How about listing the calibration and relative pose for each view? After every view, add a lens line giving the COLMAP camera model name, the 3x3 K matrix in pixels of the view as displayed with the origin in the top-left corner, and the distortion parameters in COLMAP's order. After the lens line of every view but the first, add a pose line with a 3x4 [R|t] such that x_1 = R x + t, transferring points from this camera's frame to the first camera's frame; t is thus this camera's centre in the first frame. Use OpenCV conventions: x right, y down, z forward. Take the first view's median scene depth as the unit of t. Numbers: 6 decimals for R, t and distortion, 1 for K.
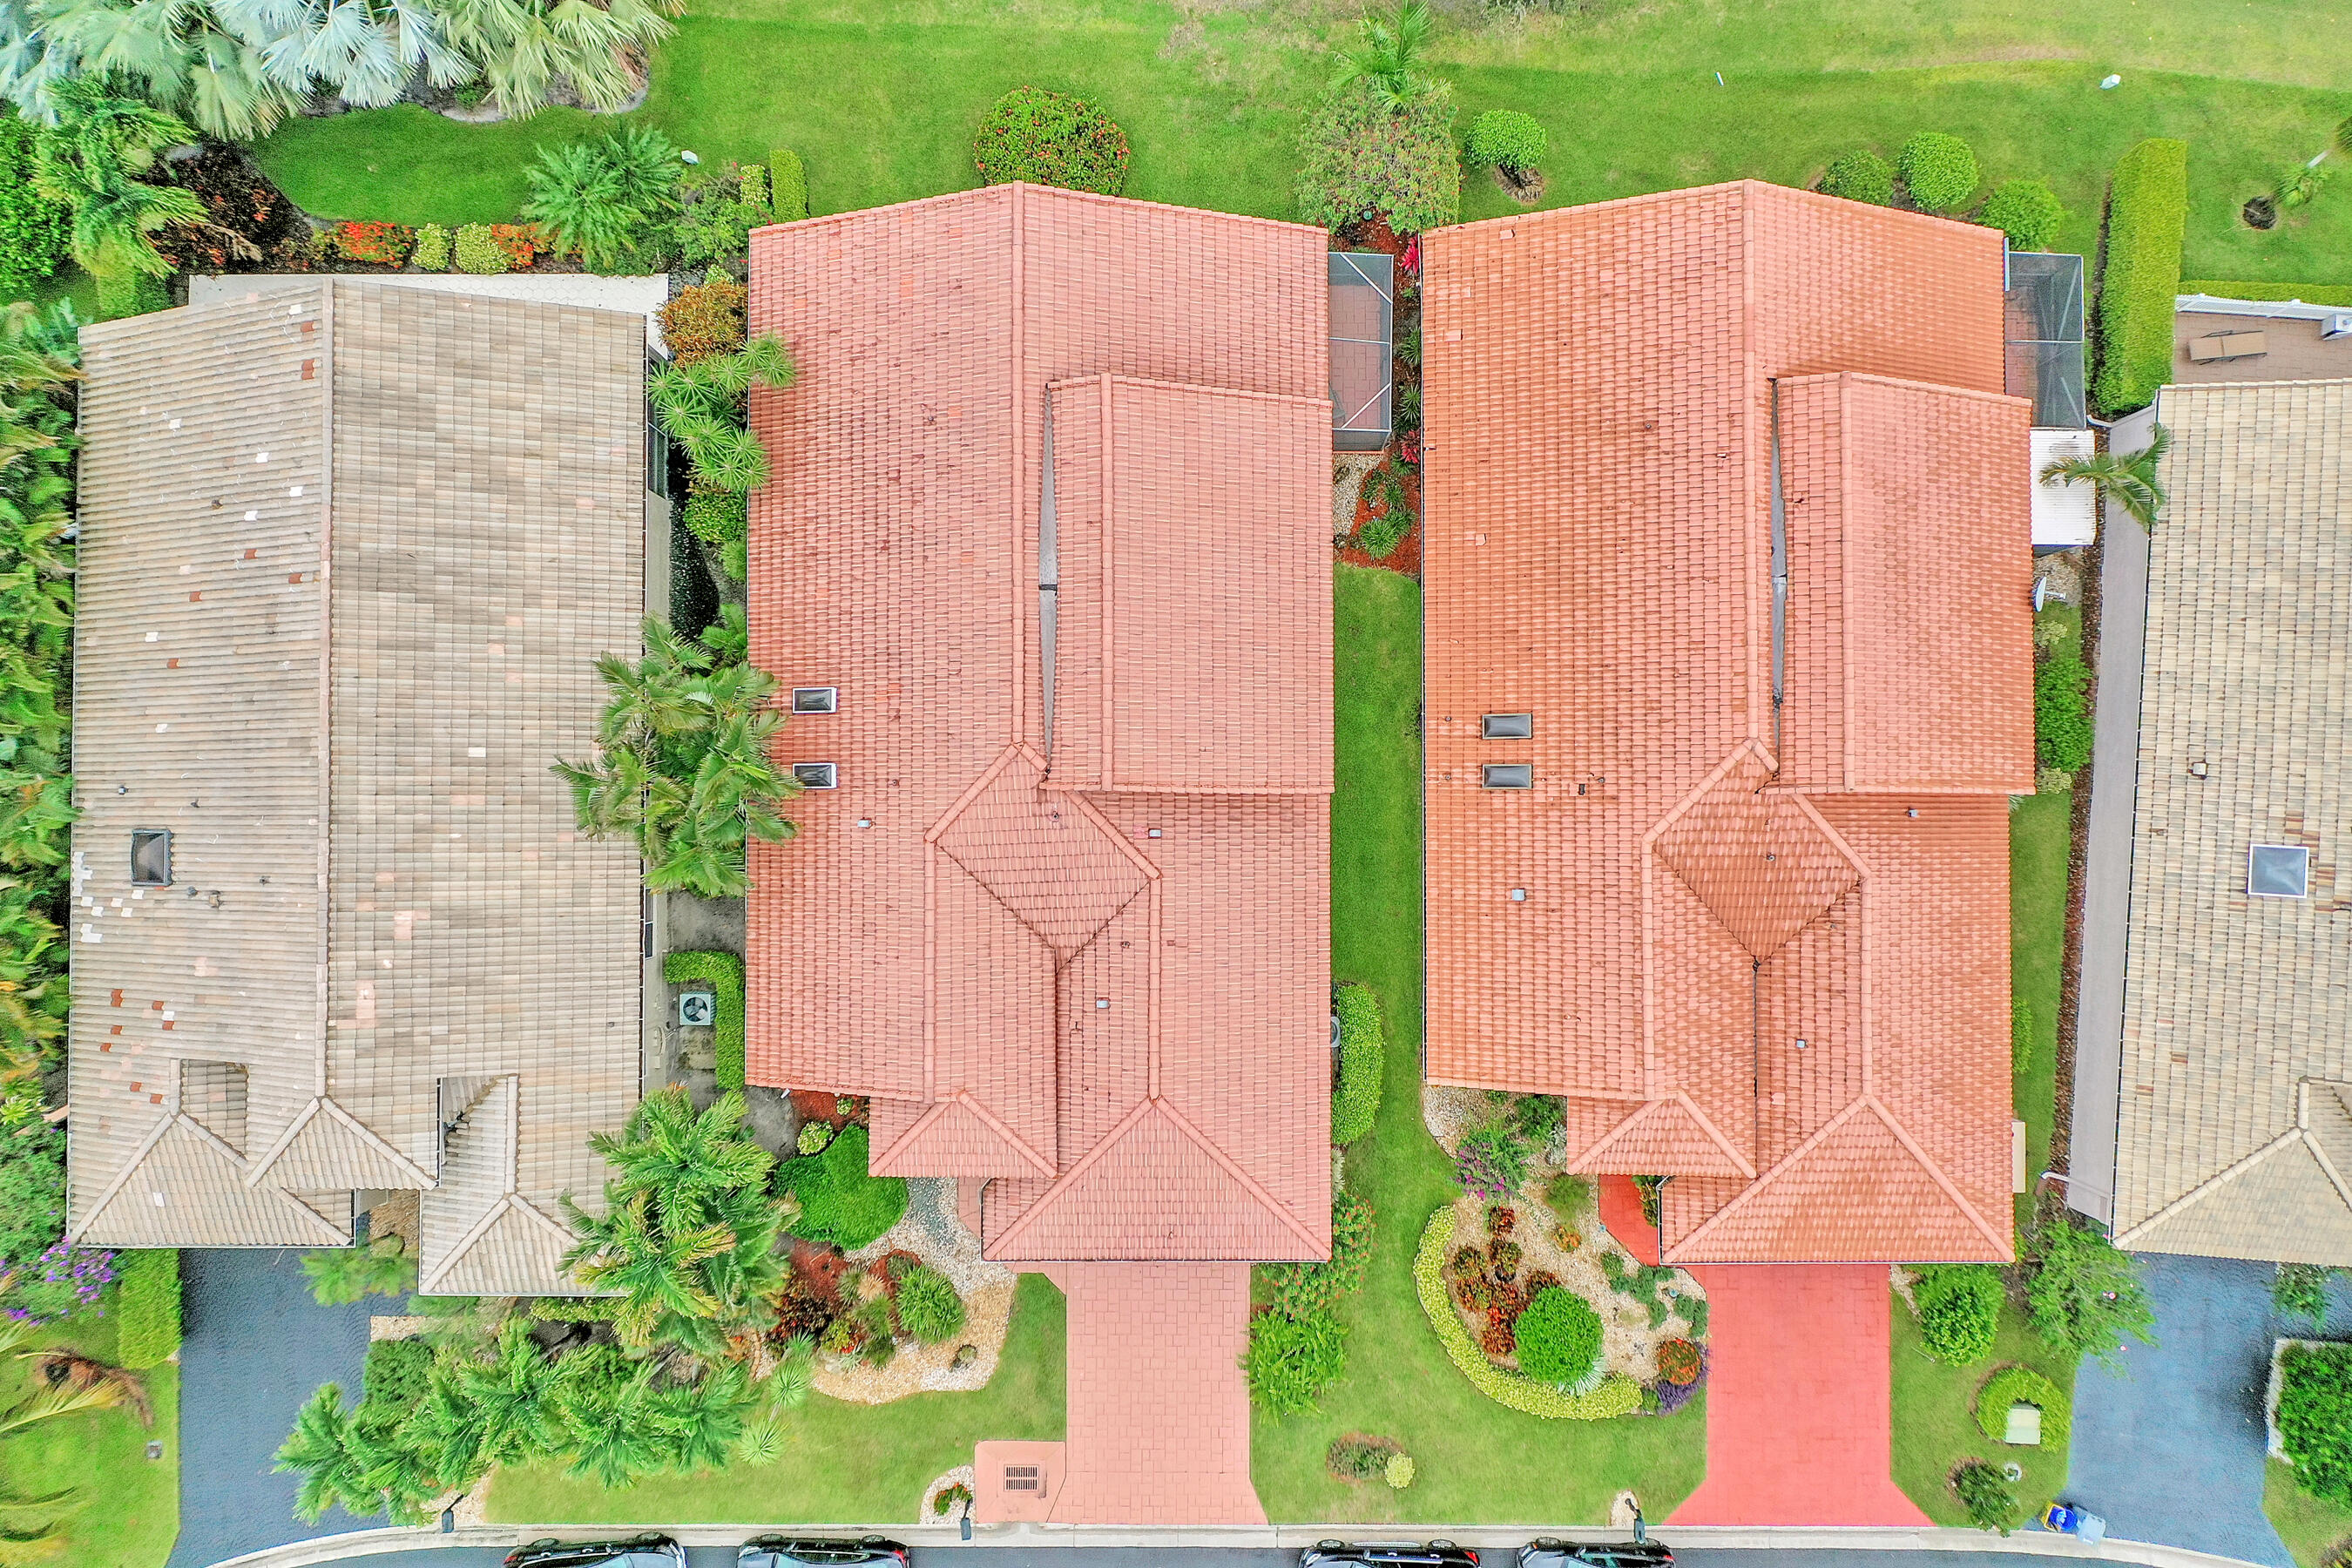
lens RADIAL K [[1943.1, 0, 1176.0], [0, 1943.1, 784.0], [0, 0, 1]] dist [-0.004977, -0.002715]
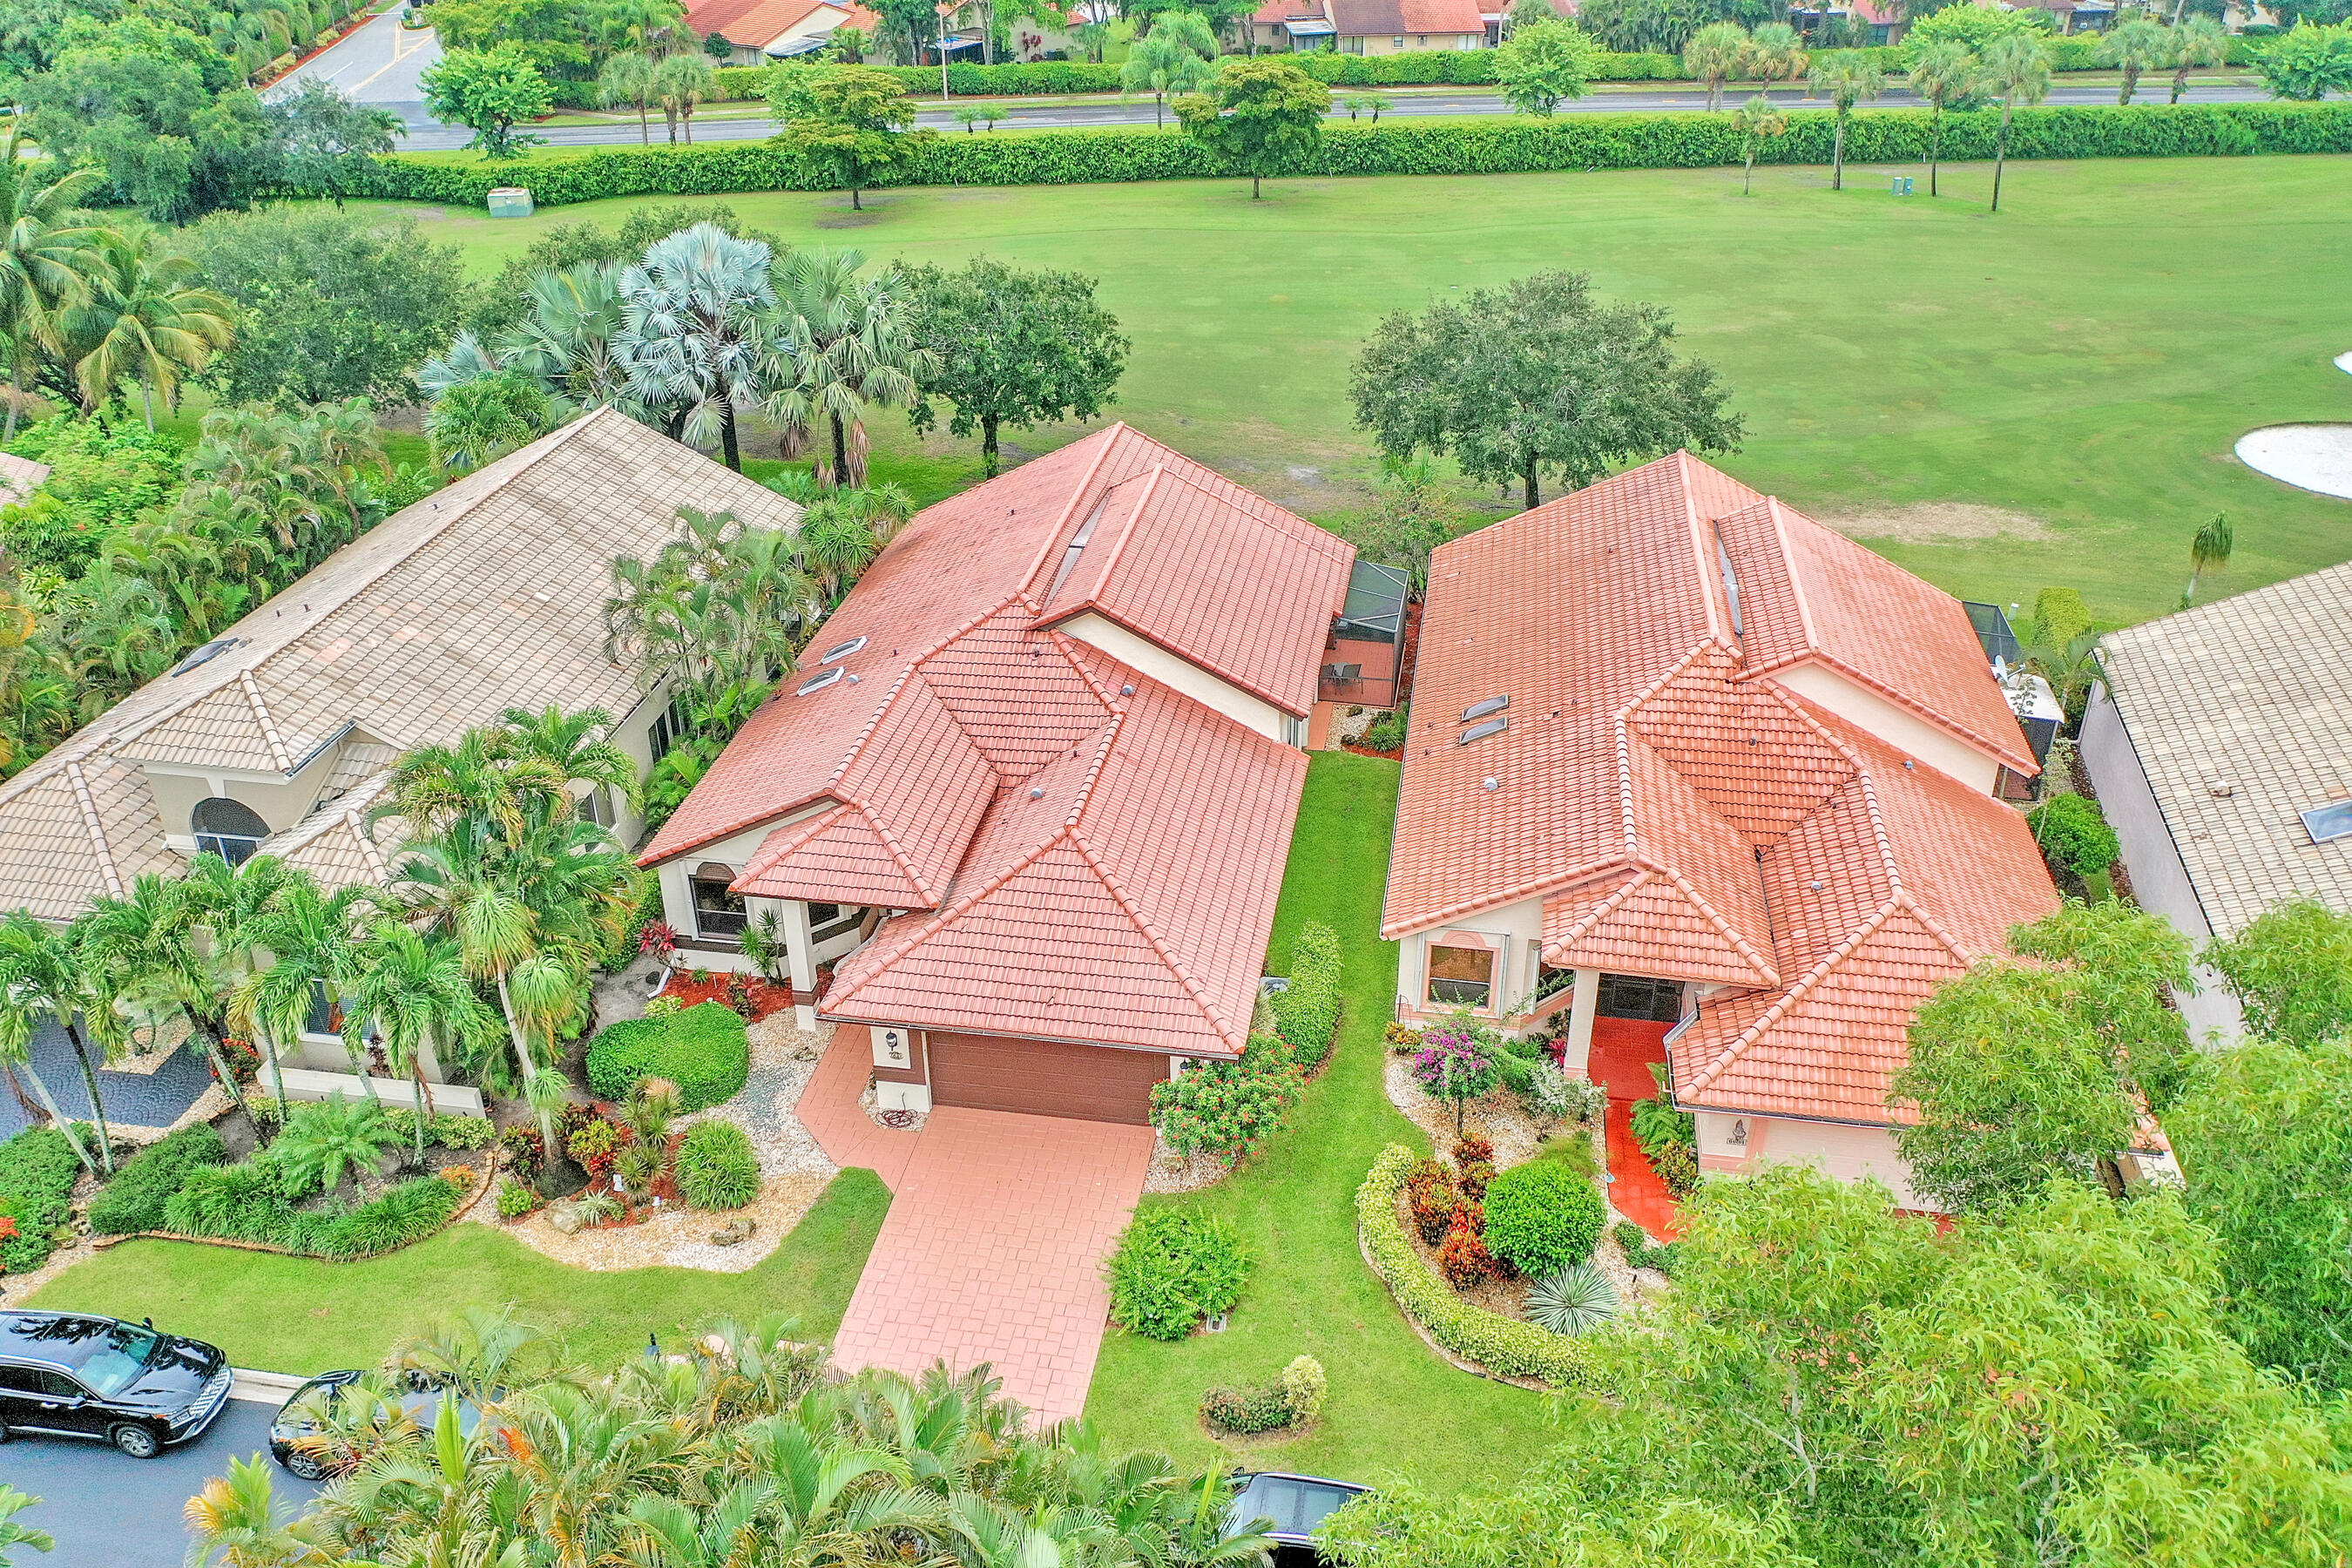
lens RADIAL K [[1943.1, 0, 1176.0], [0, 1943.1, 784.0], [0, 0, 1]] dist [-0.004977, -0.002715]
pose [[0.985061, 0.077213, -0.153925, 0.172148], [-0.172119, 0.469851, -0.865803, 0.910906], [0.005470, 0.879362, 0.476122, 0.551850]]
